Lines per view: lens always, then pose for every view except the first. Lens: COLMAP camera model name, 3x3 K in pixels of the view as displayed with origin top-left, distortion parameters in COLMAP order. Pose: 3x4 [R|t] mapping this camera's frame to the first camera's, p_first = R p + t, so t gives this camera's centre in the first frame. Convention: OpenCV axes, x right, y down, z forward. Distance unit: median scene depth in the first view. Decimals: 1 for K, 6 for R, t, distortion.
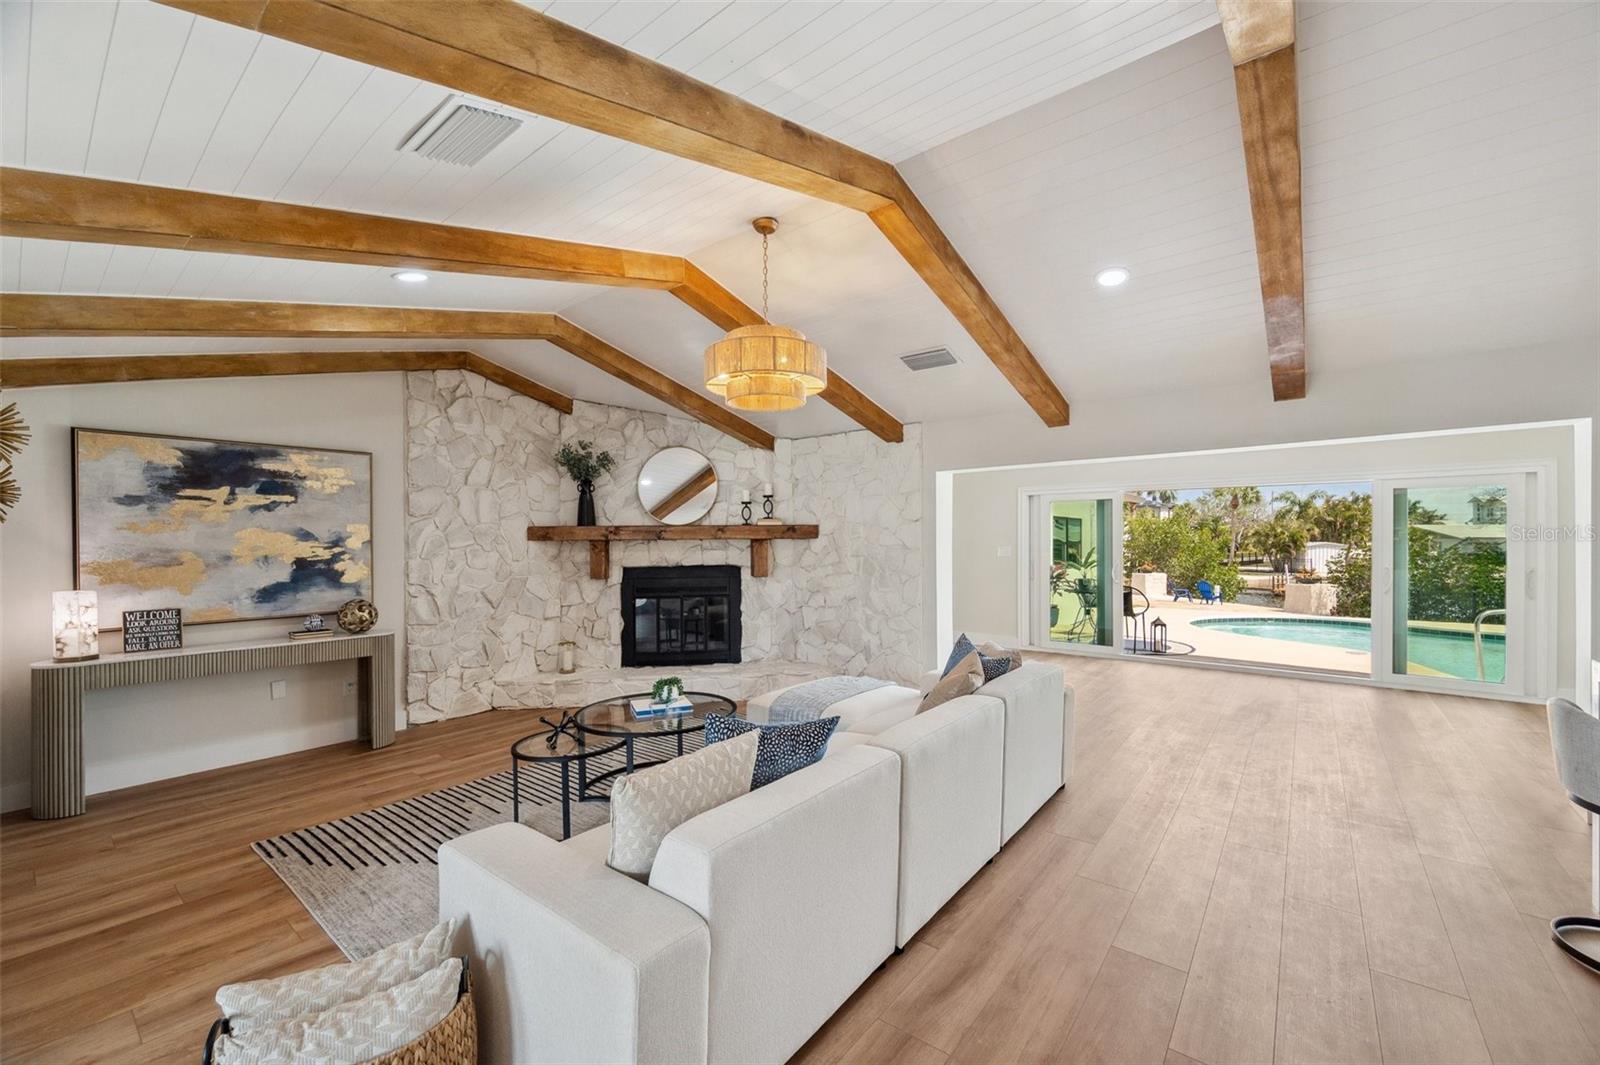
lens RADIAL K [[638.4, 0, 800.0], [0, 638.4, 532.5], [0, 0, 1]] dist [-0.001996, -0.000149]
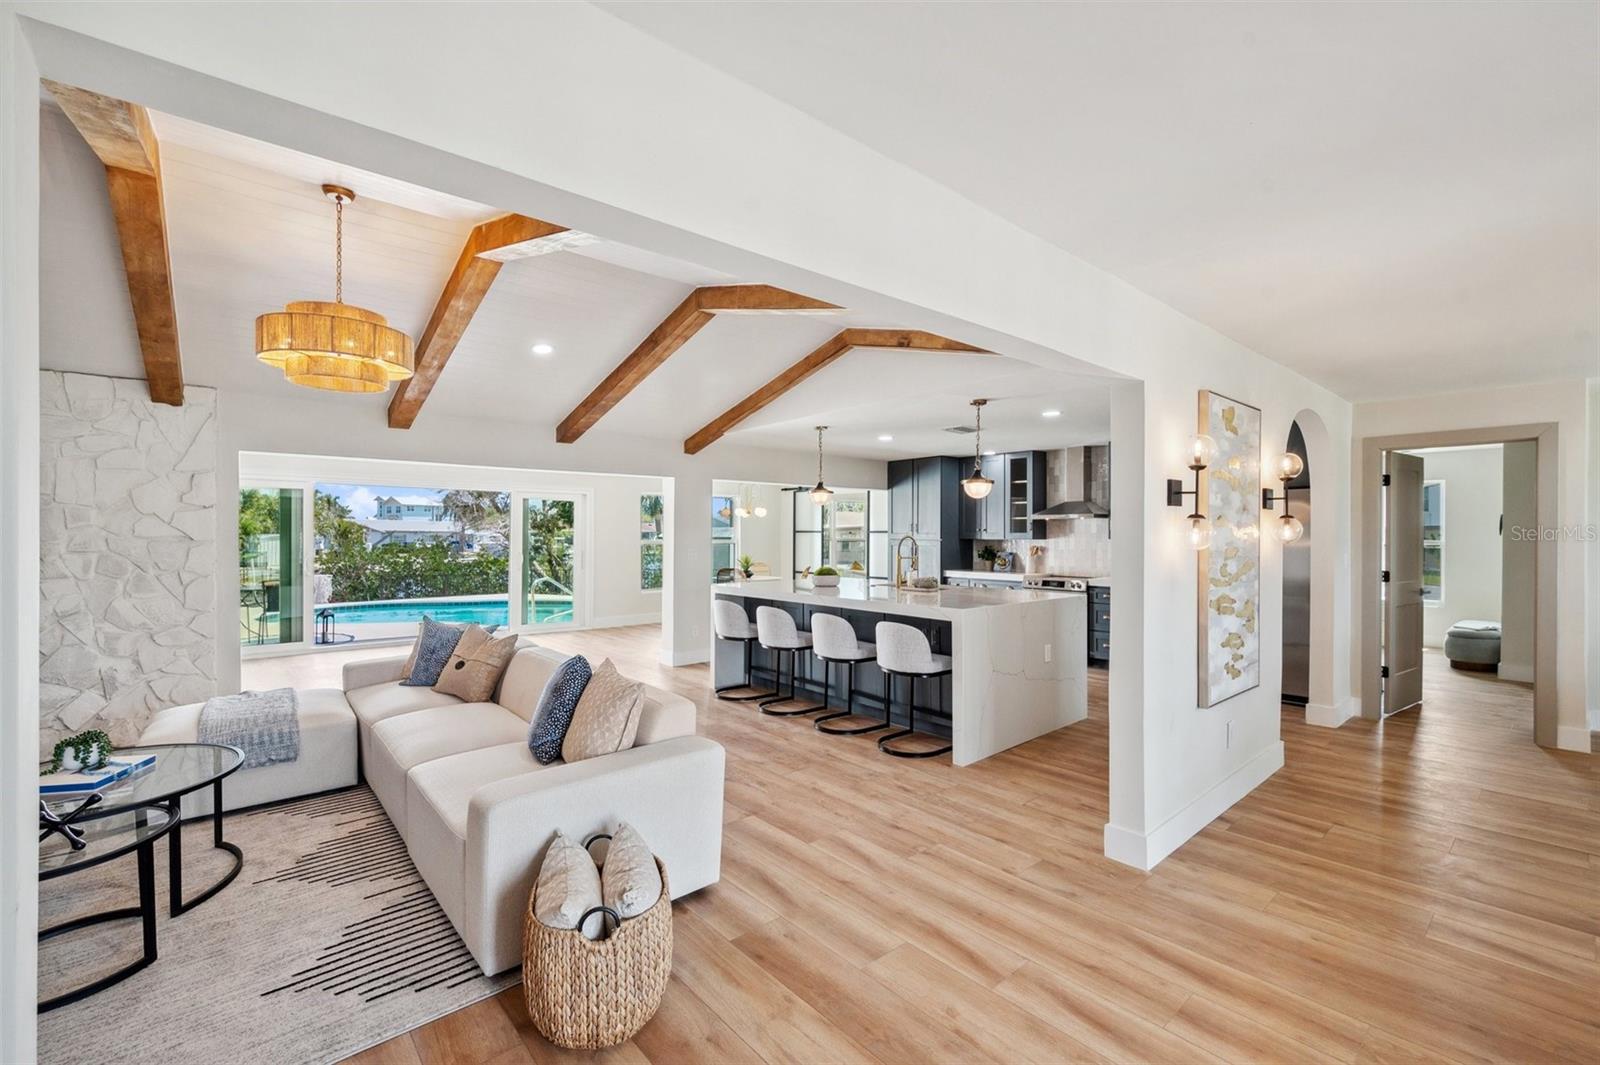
lens RADIAL K [[674.0, 0, 800.0], [0, 674.0, 532.5], [0, 0, 1]] dist [0.000005, 0.000011]
pose [[0.171395, 0.007153, 0.985176, -0.516174], [-0.019344, 0.999805, -0.003893, 0.002646], [-0.985012, -0.018390, 0.171500, 0.098467]]
